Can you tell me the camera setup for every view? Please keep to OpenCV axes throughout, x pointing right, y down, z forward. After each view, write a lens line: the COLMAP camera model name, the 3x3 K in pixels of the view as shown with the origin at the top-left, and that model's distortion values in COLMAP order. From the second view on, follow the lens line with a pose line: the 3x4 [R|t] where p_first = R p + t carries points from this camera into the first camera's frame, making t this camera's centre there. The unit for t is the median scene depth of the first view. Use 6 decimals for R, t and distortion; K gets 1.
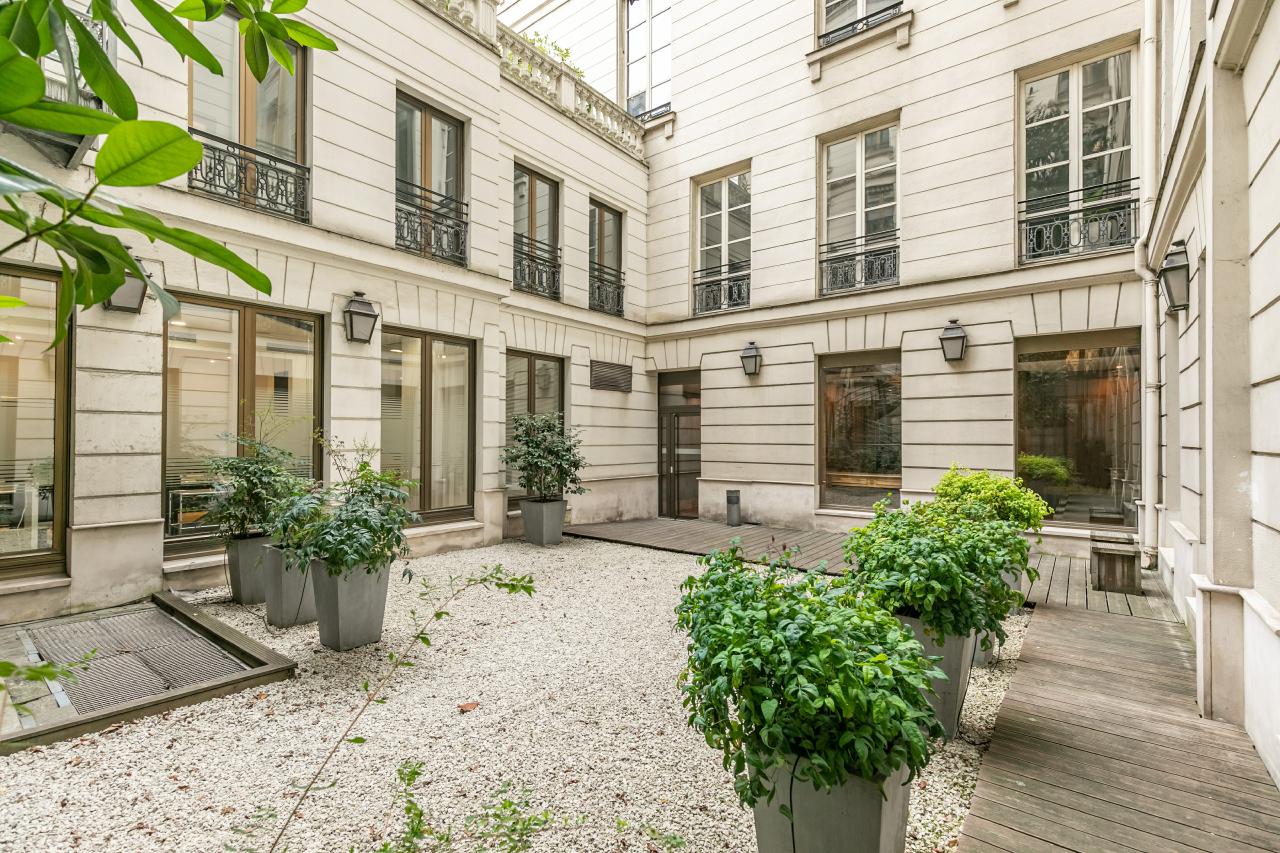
lens RADIAL K [[574.4, 0, 640.0], [0, 574.4, 426.5], [0, 0, 1]] dist [-0.001792, 0.000202]
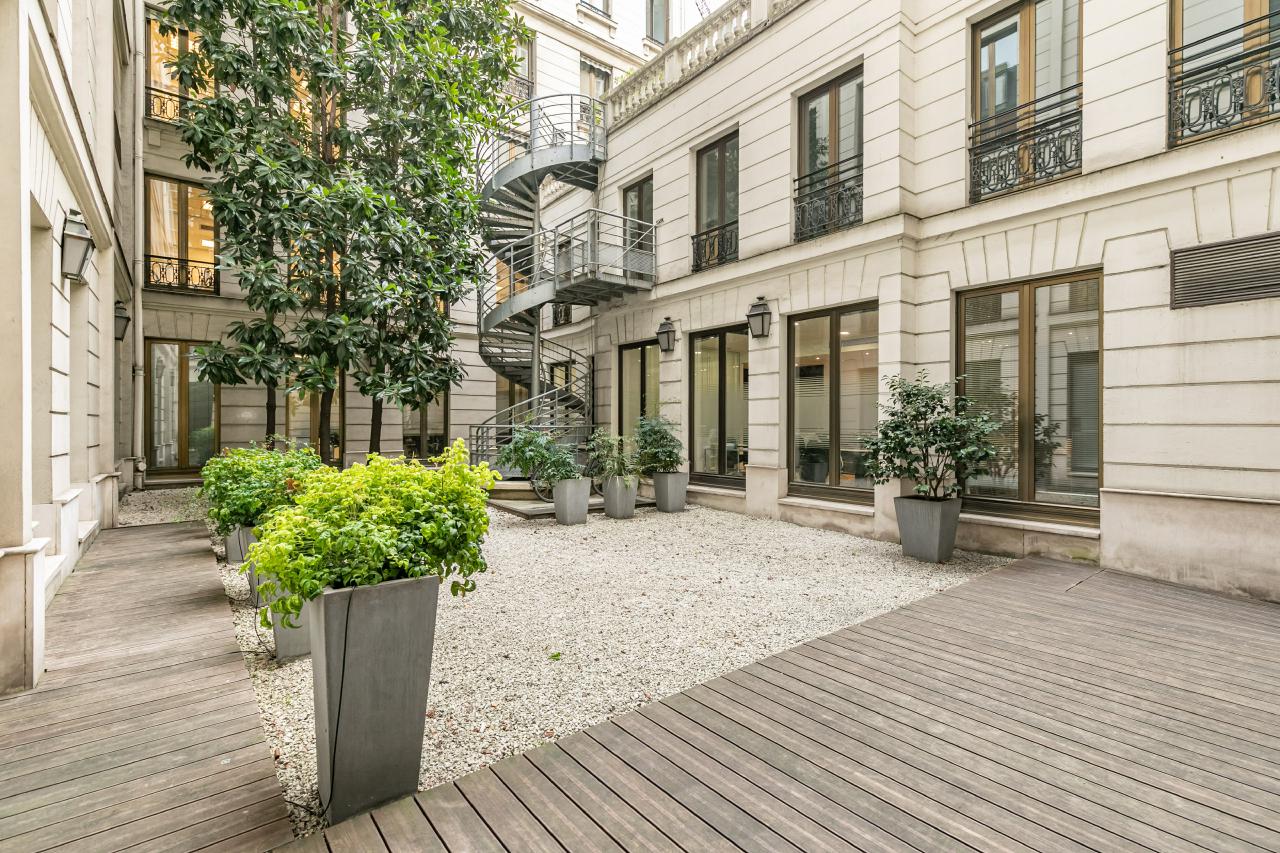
lens RADIAL K [[574.4, 0, 640.0], [0, 574.4, 426.5], [0, 0, 1]] dist [-0.001792, 0.000202]
pose [[-0.234566, 0.000363, -0.972100, 0.610136], [0.016152, 0.999863, -0.003524, 0.035902], [0.971966, -0.016528, -0.234539, 0.810613]]
